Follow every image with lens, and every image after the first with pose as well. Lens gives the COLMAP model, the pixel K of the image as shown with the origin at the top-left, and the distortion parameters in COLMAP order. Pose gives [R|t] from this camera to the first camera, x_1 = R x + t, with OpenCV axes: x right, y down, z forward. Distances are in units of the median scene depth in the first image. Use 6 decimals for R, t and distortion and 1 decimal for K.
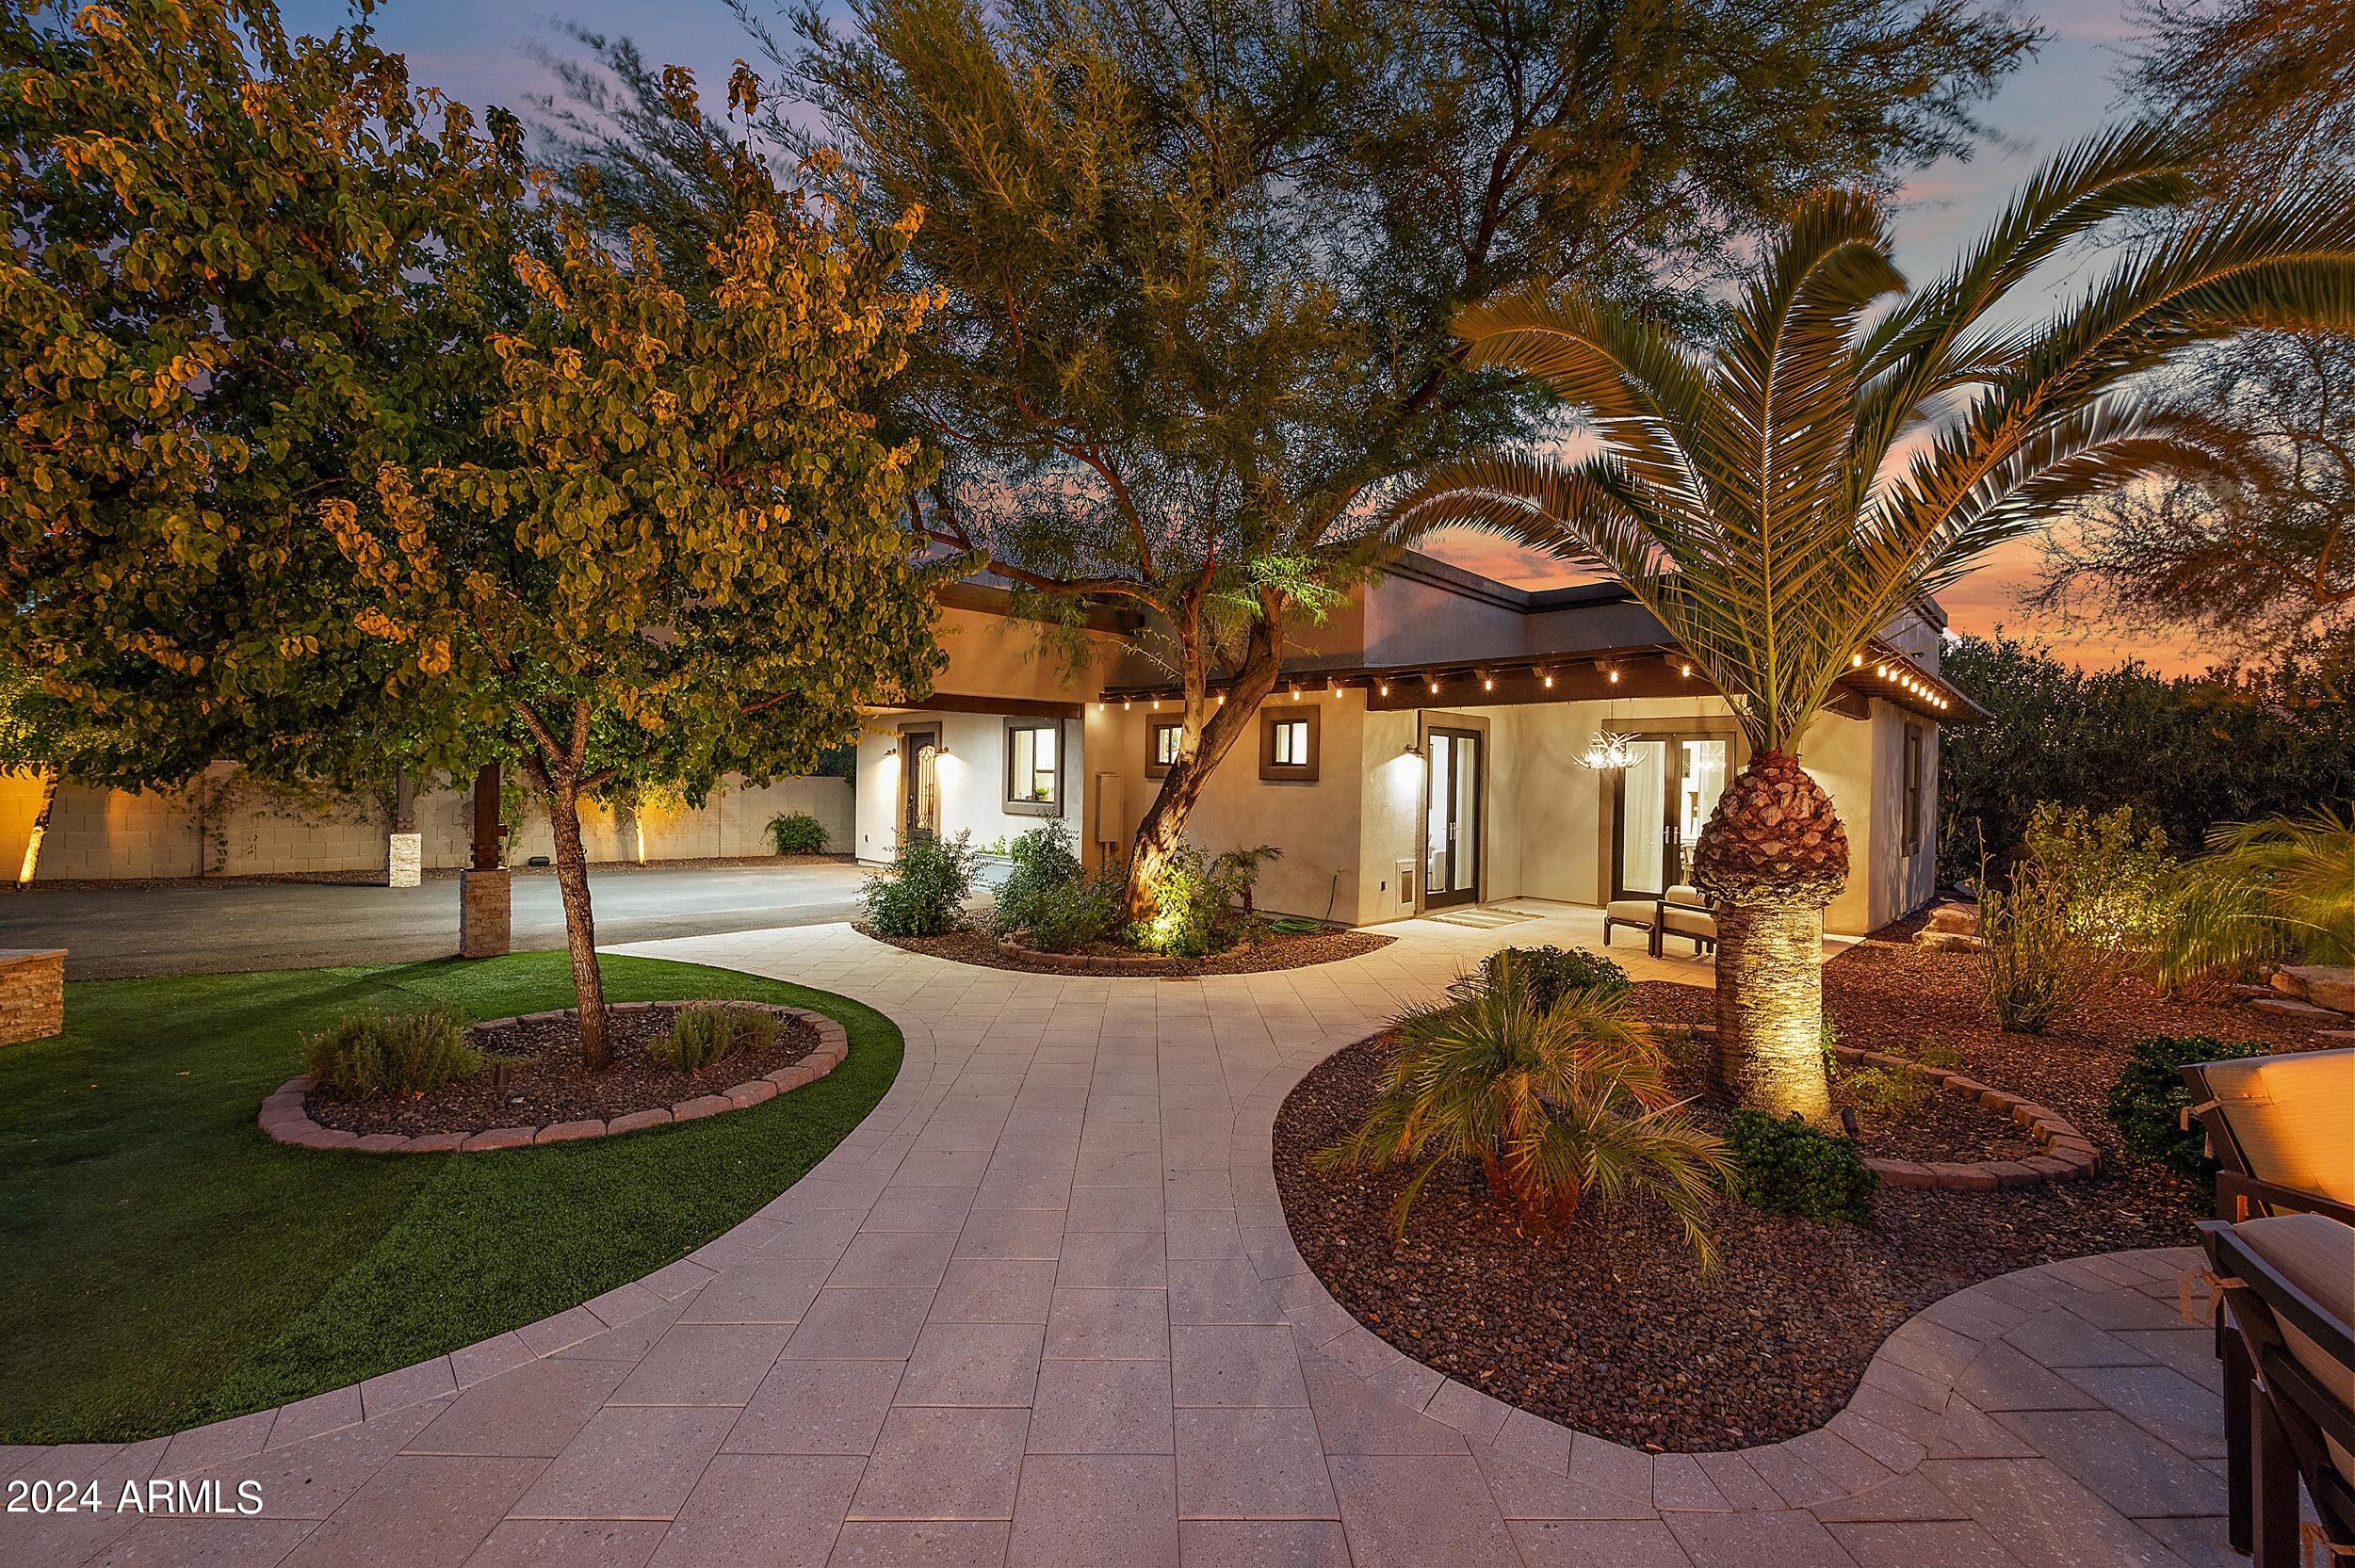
lens RADIAL K [[942.1, 0, 1175.5], [0, 942.1, 775.2], [0, 0, 1]] dist [-0.000751, -0.000050]
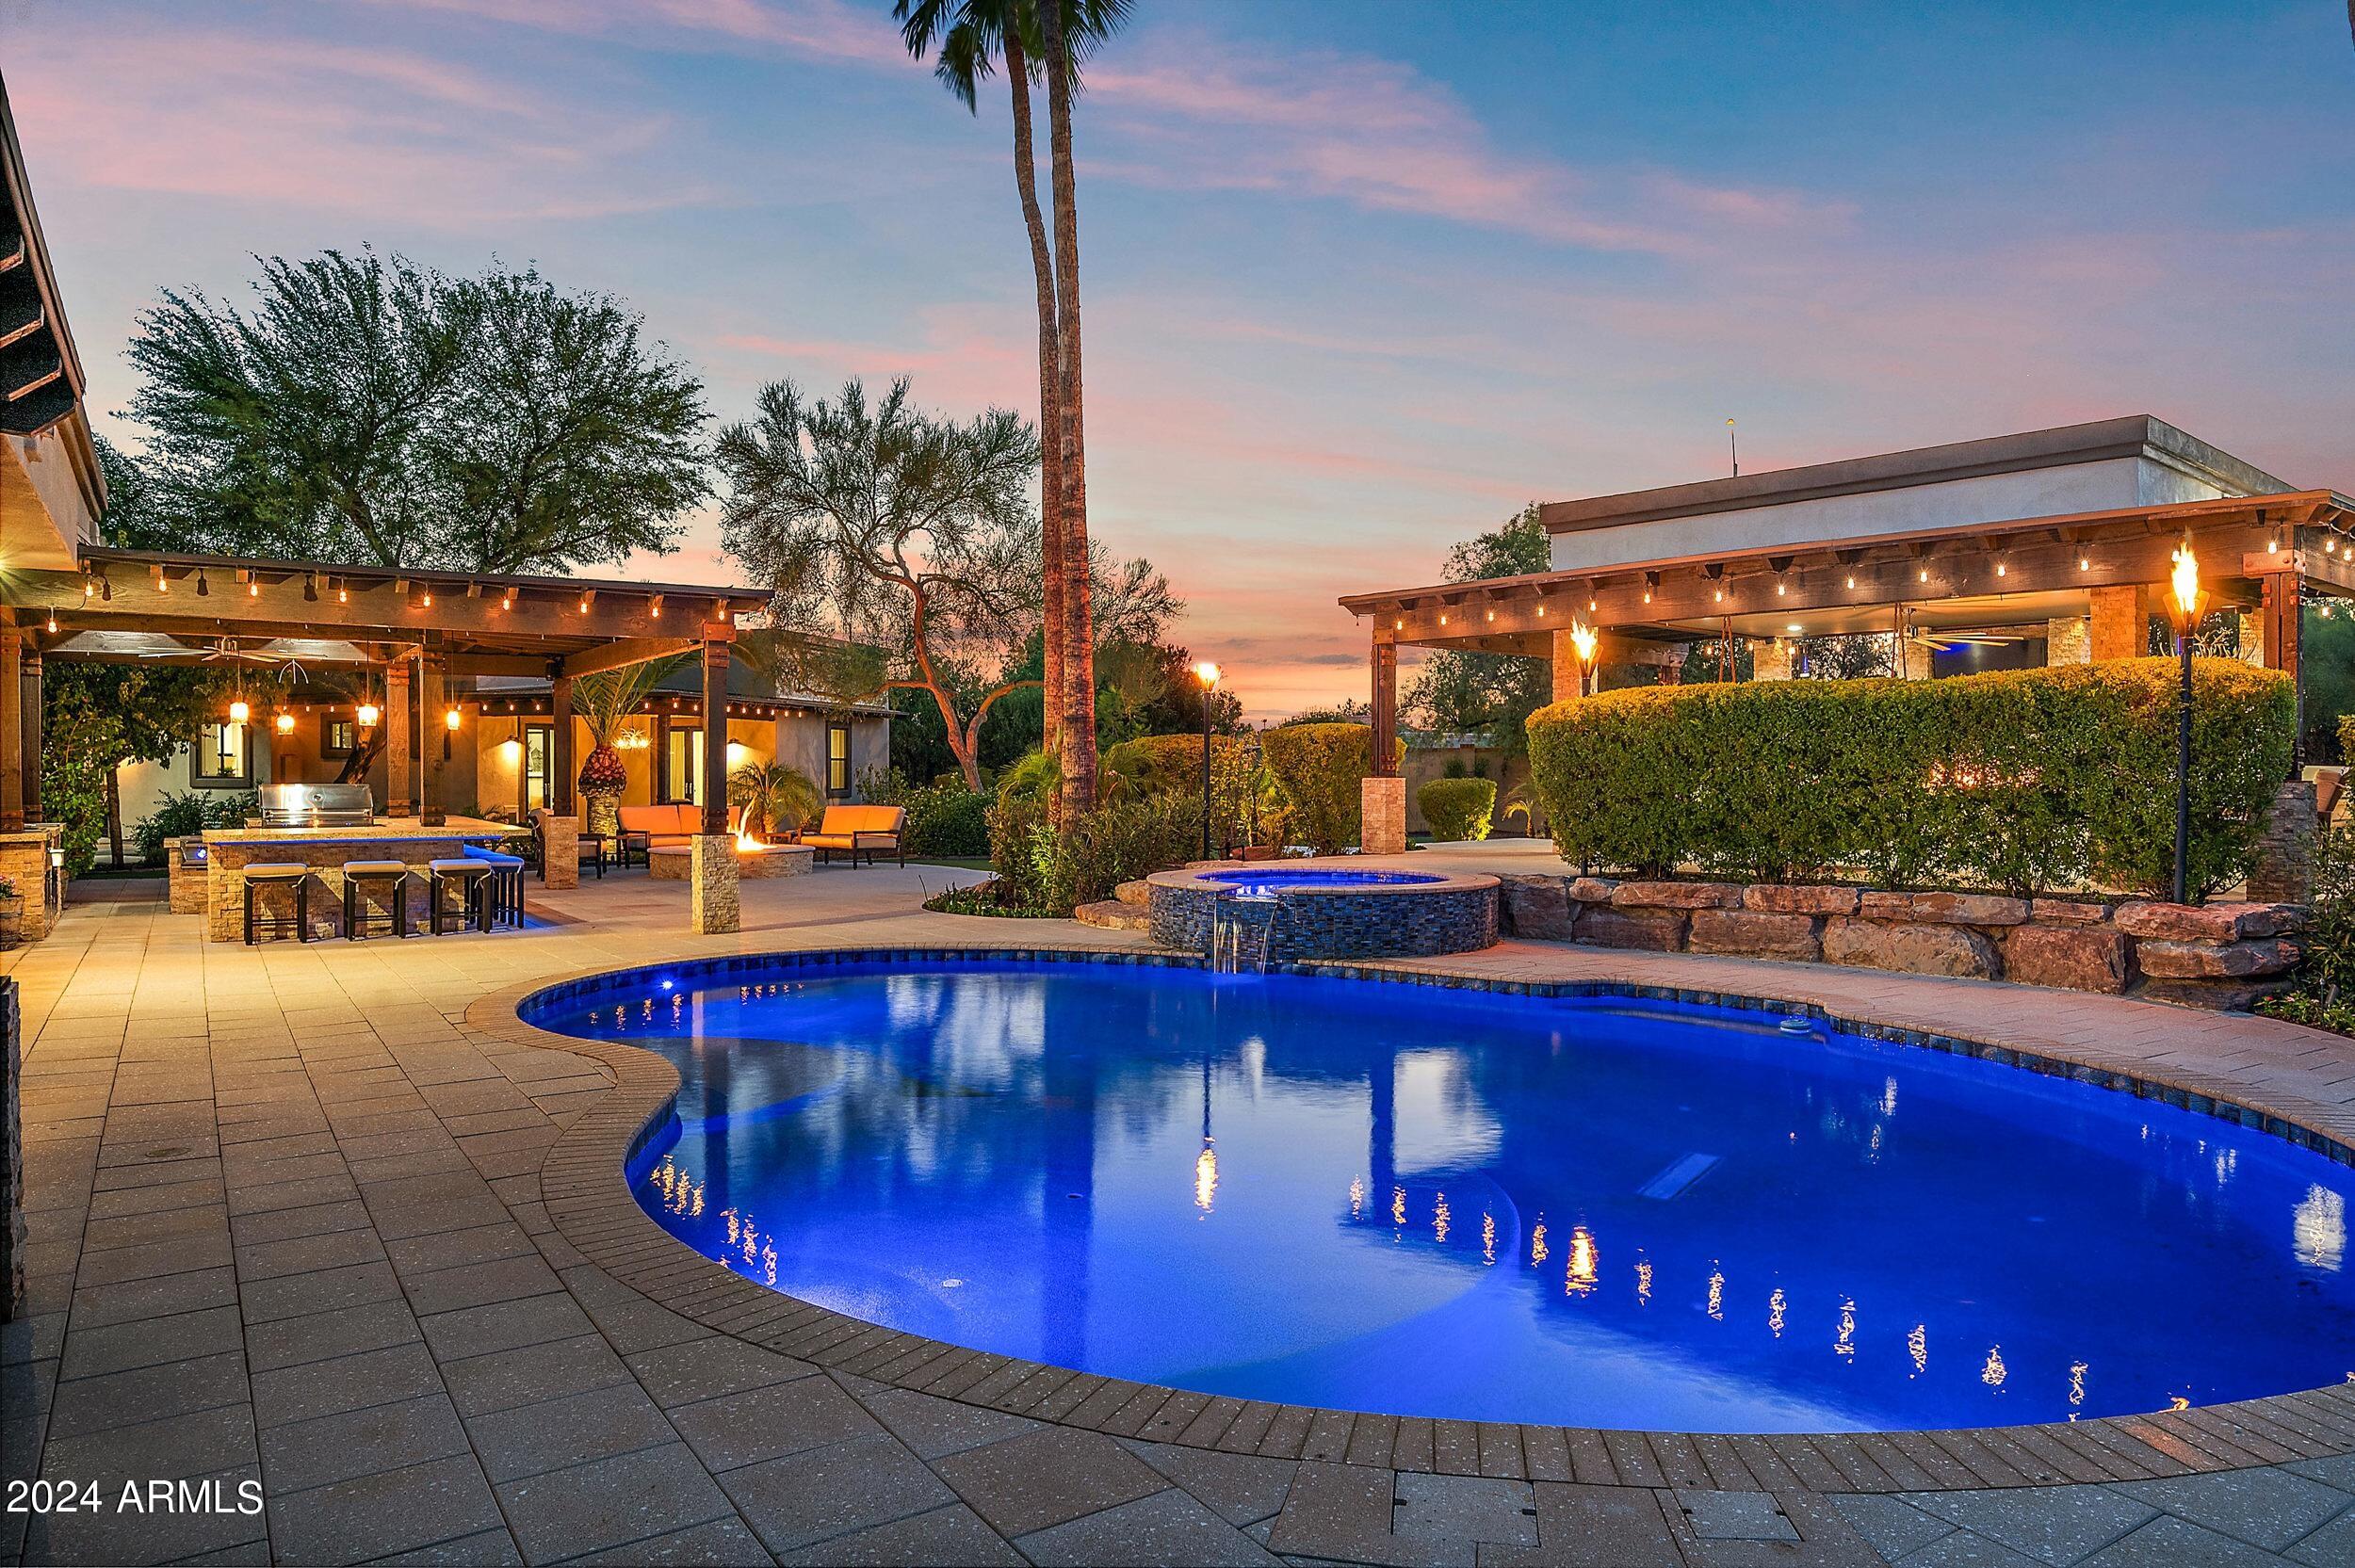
lens RADIAL K [[1509.1, 0, 1176.3], [0, 1509.1, 780.0], [0, 0, 1]] dist [-0.001175, -0.003359]
pose [[0.858107, -0.020643, 0.513056, -0.092811], [0.013194, 0.999748, 0.018159, 0.010800], [-0.513301, -0.008813, 0.858163, -1.553406]]
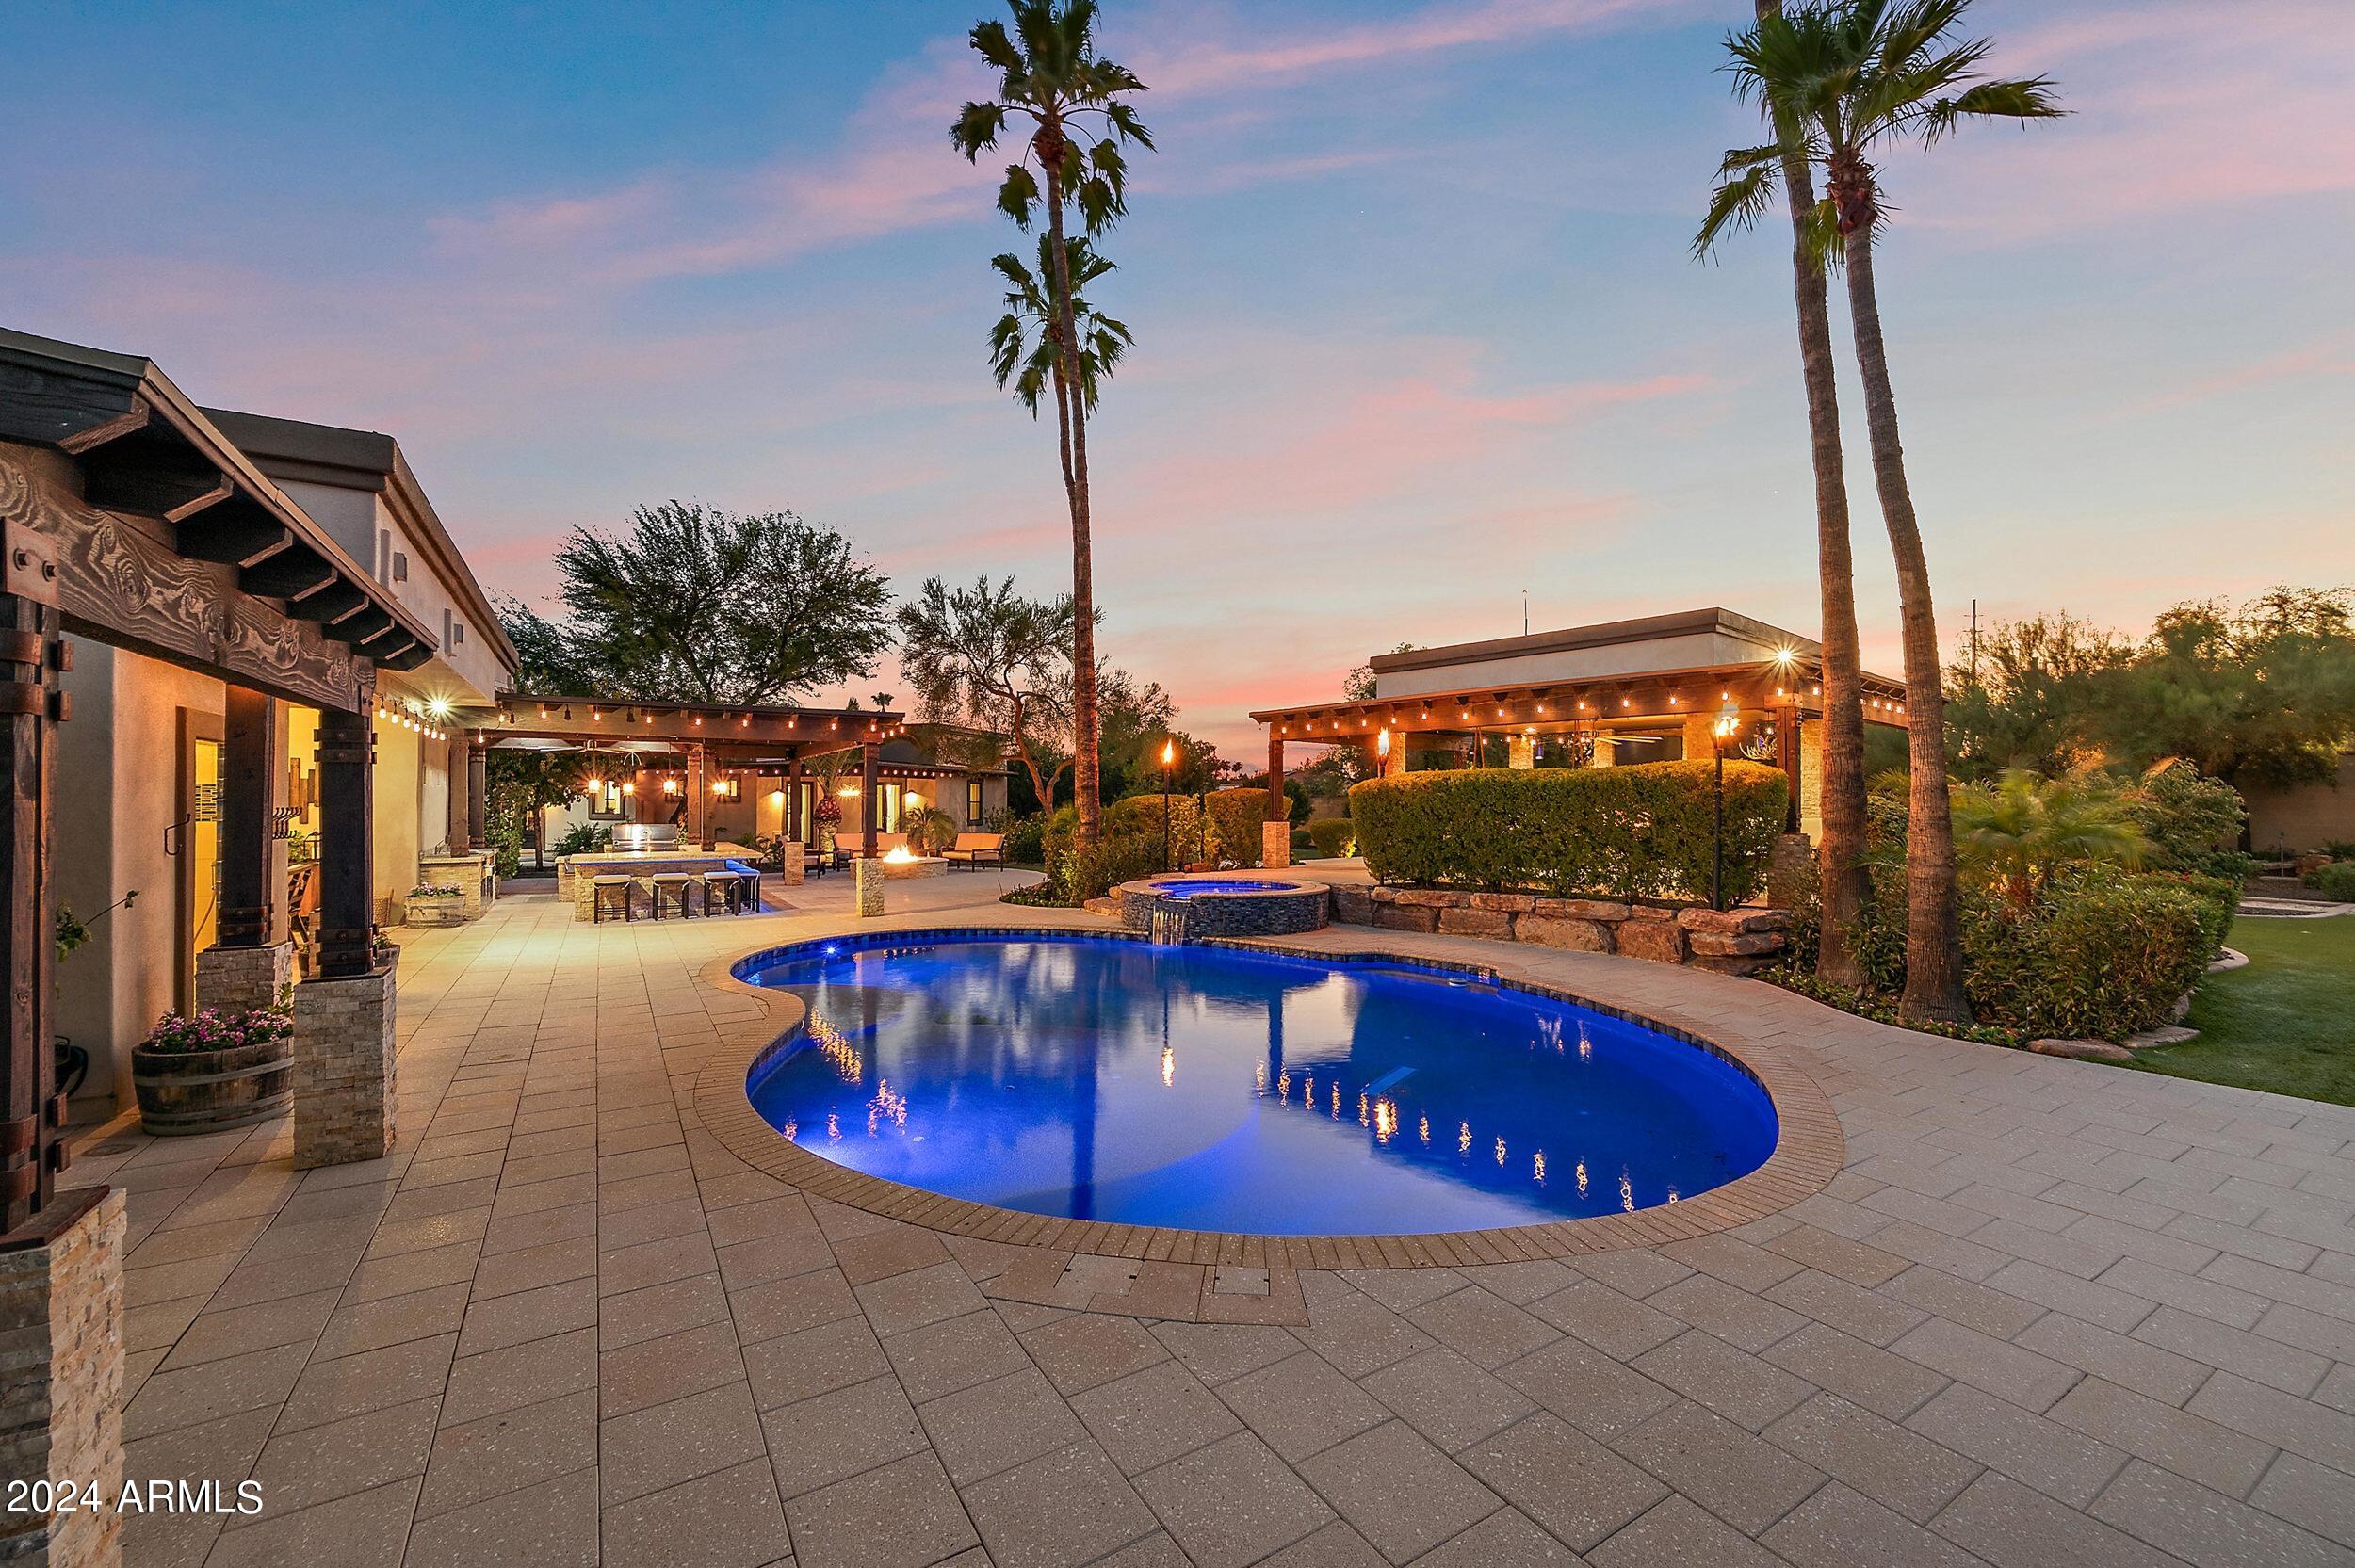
lens RADIAL K [[942.1, 0, 1176.7], [0, 942.1, 788.2], [0, 0, 1]] dist [-0.000751, -0.000050]
pose [[0.876102, -0.012327, 0.481969, -0.048889], [0.014580, 0.999893, -0.000929, -0.010247], [-0.481906, 0.007841, 0.876188, -1.623325]]
